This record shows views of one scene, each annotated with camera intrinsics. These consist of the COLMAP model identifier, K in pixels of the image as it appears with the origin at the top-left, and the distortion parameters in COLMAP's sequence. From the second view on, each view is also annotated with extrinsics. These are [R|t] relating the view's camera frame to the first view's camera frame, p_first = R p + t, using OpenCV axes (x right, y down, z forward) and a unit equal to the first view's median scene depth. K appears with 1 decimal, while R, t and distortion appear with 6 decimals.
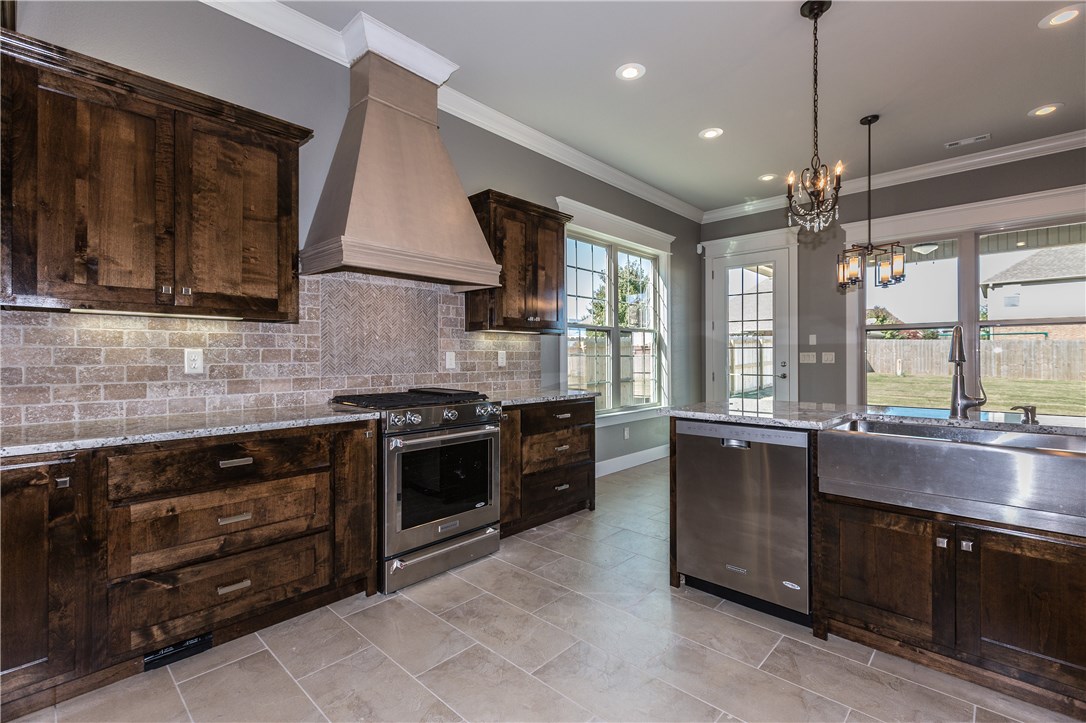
lens RADIAL K [[501.0, 0, 551.9], [0, 501.0, 354.8], [0, 0, 1]] dist [-0.002428, 0.001844]
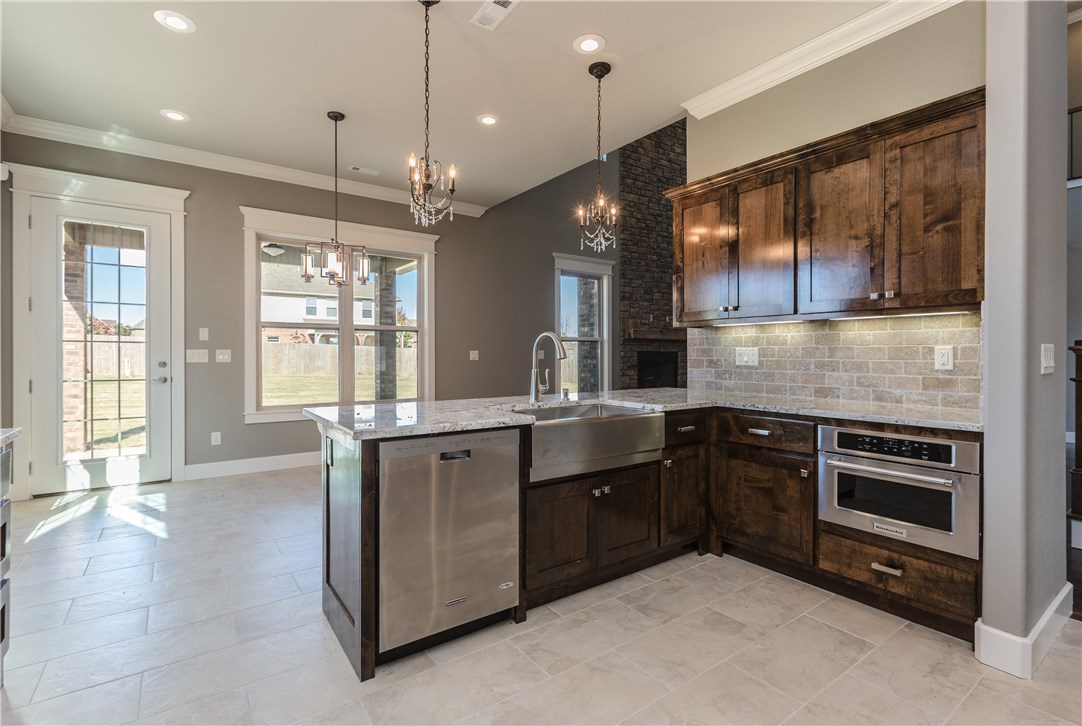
lens RADIAL K [[499.1, 0, 539.6], [0, 499.1, 358.3], [0, 0, 1]] dist [-0.002428, 0.001844]
pose [[0.188695, -0.003161, 0.982031, -0.300179], [-0.005910, 0.999973, 0.004354, 0.004091], [-0.982018, -0.006625, 0.188671, 0.475968]]
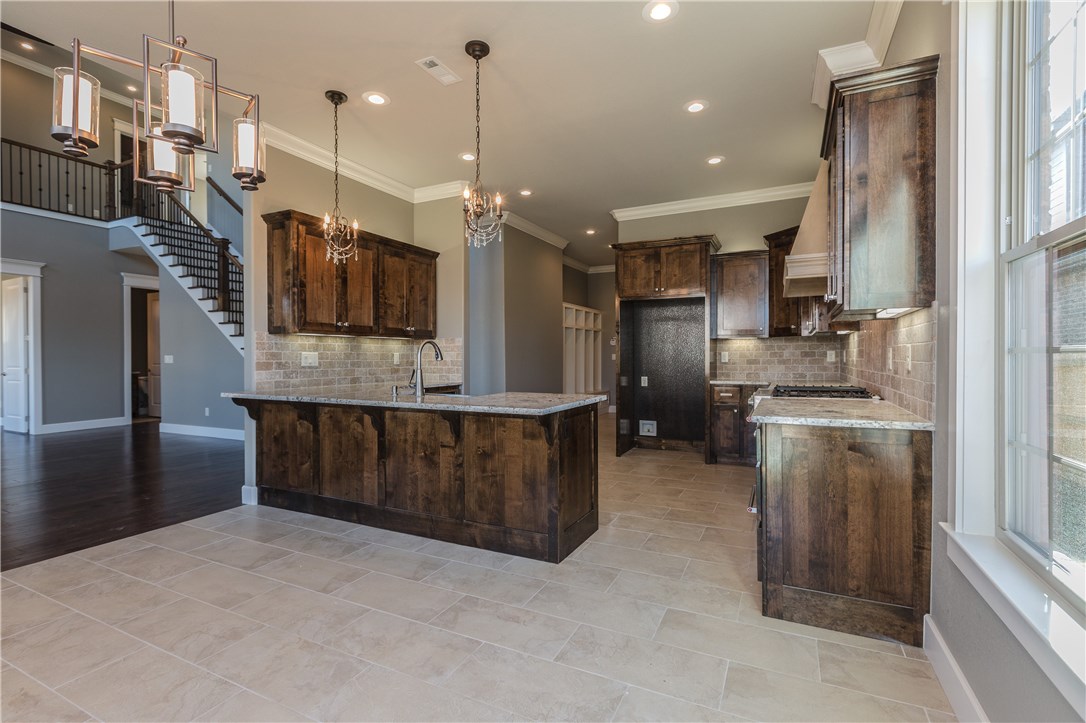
lens RADIAL K [[501.0, 0, 545.3], [0, 501.0, 361.3], [0, 0, 1]] dist [-0.002428, 0.001844]
pose [[-0.957655, 0.010670, -0.287722, 0.591524], [0.008882, 0.999932, 0.007520, 0.003704], [0.287783, 0.004646, -0.957684, 1.748017]]
